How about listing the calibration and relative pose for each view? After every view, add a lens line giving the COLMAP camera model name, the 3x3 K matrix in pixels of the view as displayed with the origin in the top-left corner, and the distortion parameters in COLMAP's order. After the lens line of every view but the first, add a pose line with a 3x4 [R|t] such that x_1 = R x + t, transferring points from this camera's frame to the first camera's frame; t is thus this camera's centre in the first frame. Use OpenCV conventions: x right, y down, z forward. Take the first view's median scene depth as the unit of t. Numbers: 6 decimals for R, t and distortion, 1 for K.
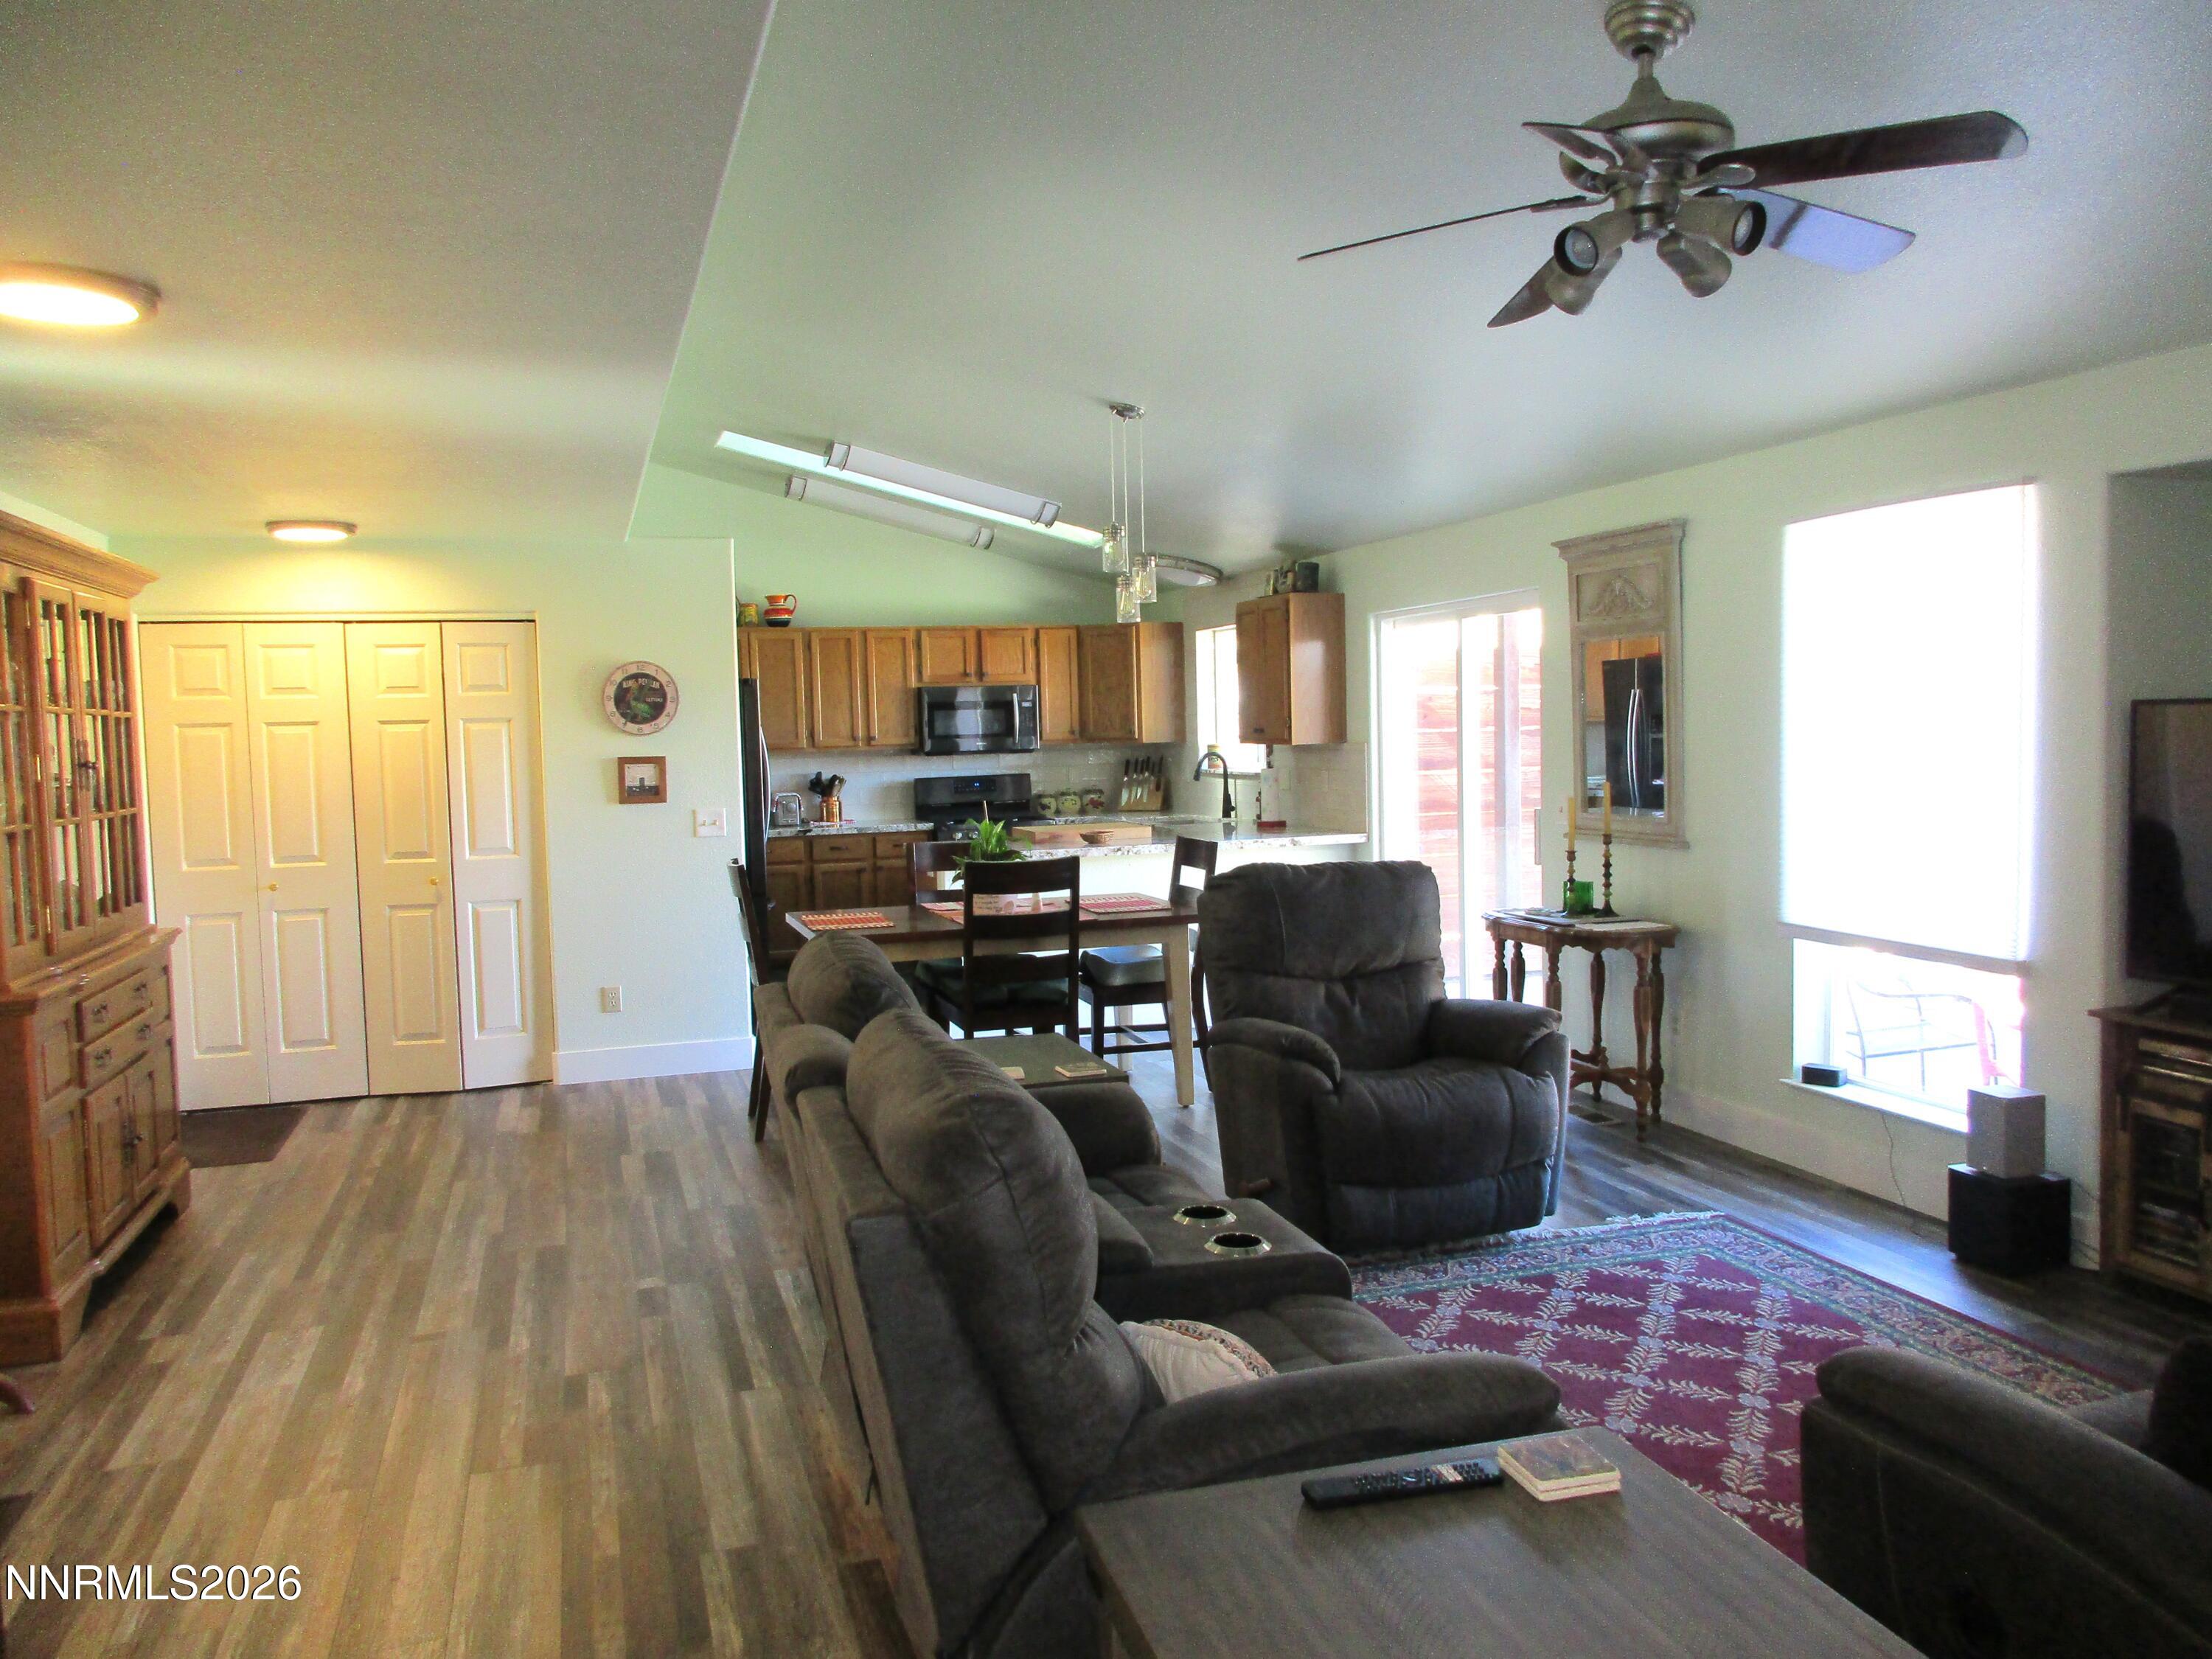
lens RADIAL K [[1722.6, 0, 1091.2], [0, 1722.6, 810.8], [0, 0, 1]] dist [0.003639, 0.002925]
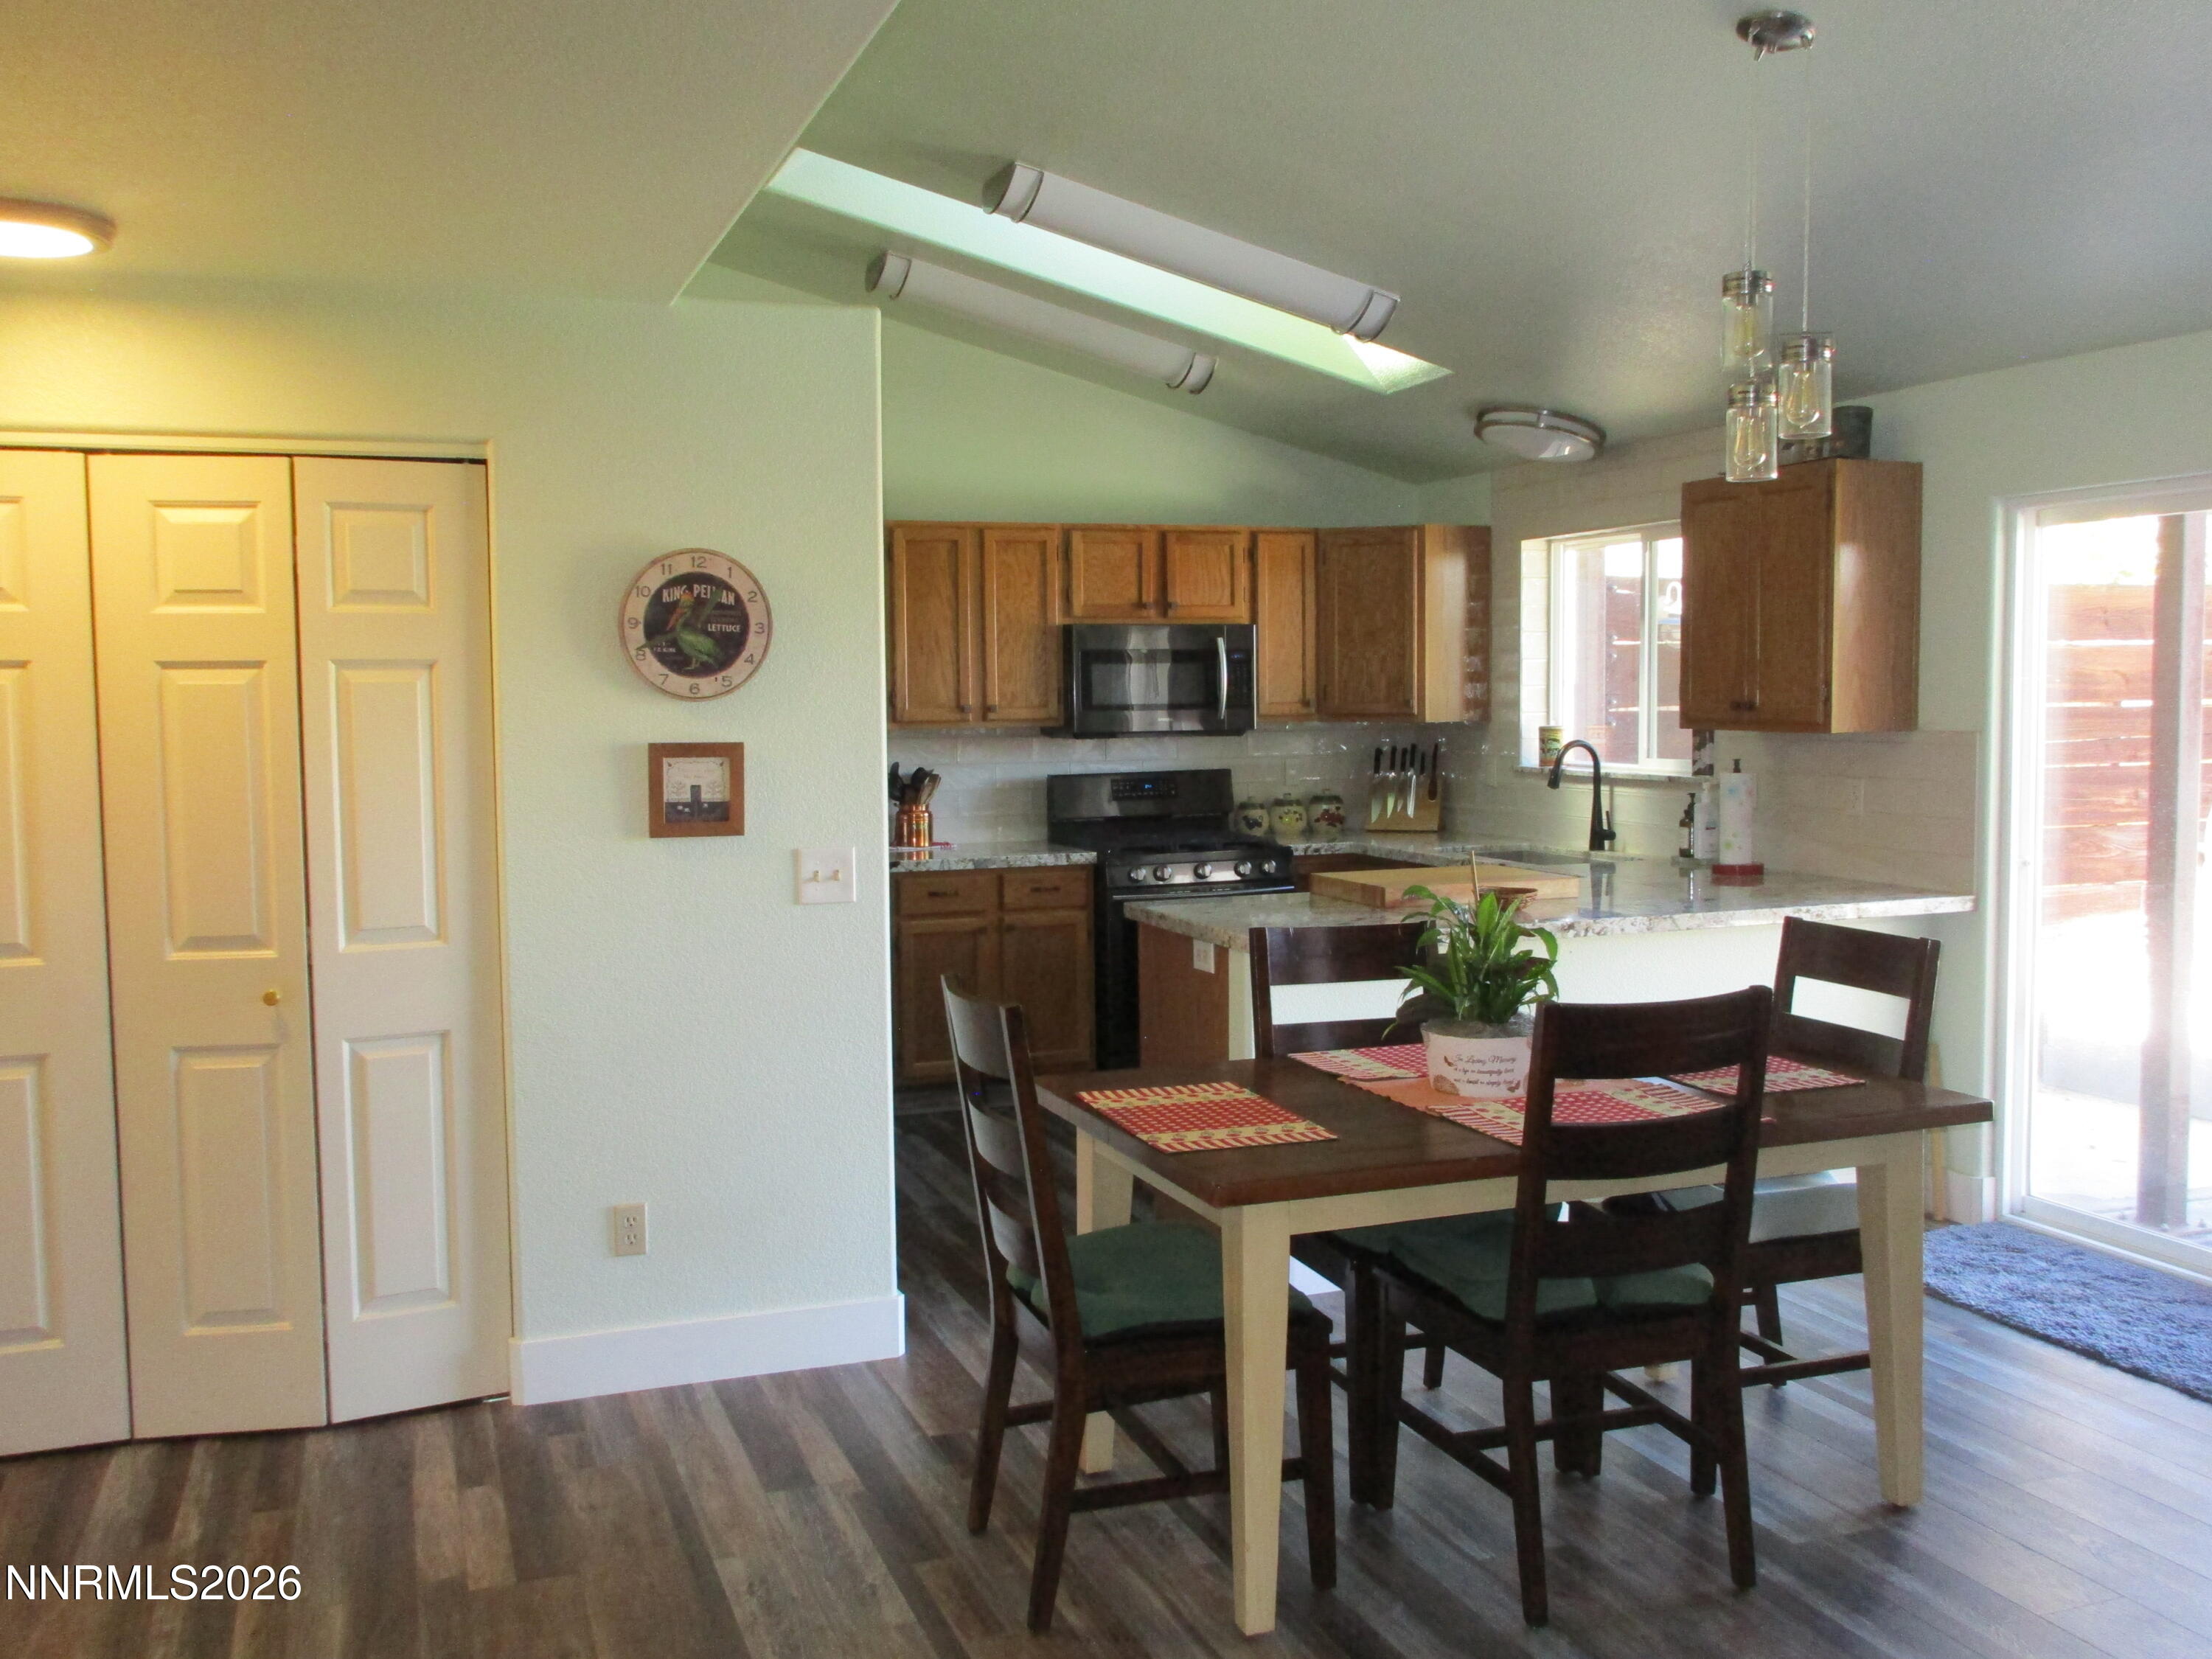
lens RADIAL K [[2009.1, 0, 1087.9], [0, 2009.1, 815.6], [0, 0, 1]] dist [-0.007618, -0.016914]
pose [[0.998773, 0.012462, 0.047926, -0.135658], [-0.013022, 0.999850, 0.011398, -0.014233], [-0.047777, -0.012008, 0.998786, 0.322592]]
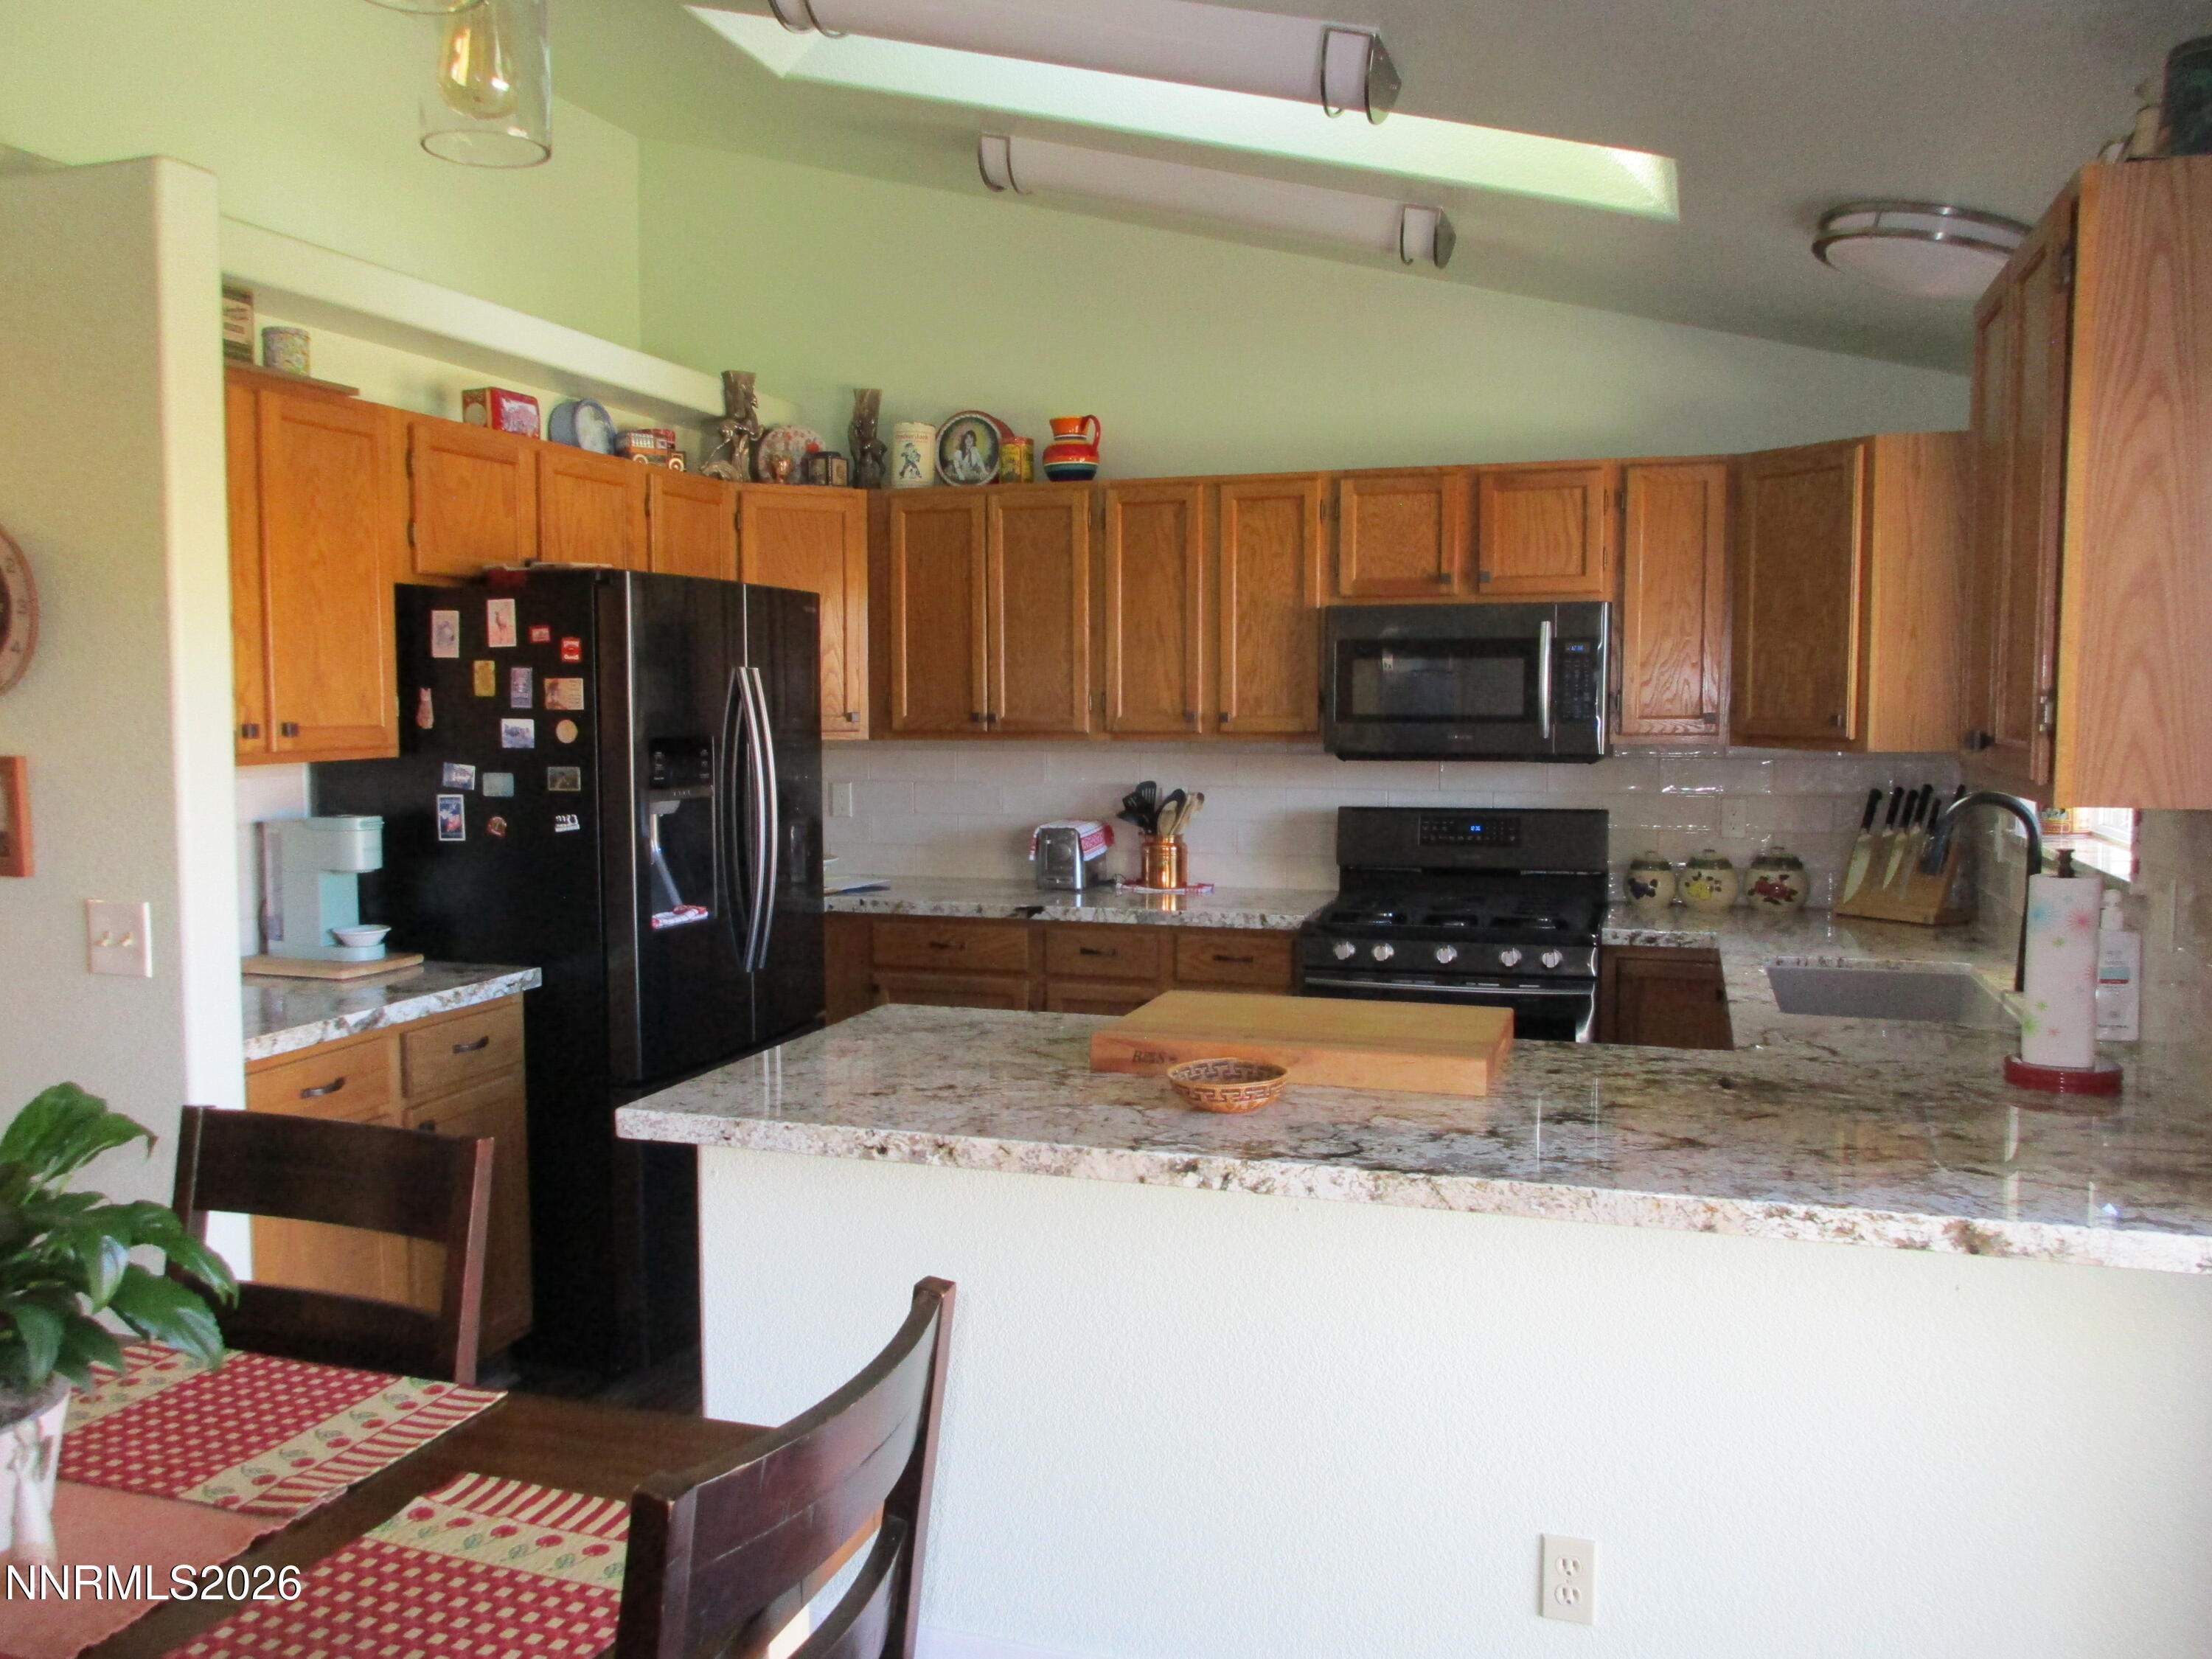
lens RADIAL K [[1782.4, 0, 1089.1], [0, 1782.4, 830.2], [0, 0, 1]] dist [-0.014452, 0.005655]
pose [[0.807930, 0.070957, -0.584991, 0.135305], [-0.051302, 0.997424, 0.050130, -0.036441], [0.587041, -0.010490, 0.809489, 0.635085]]
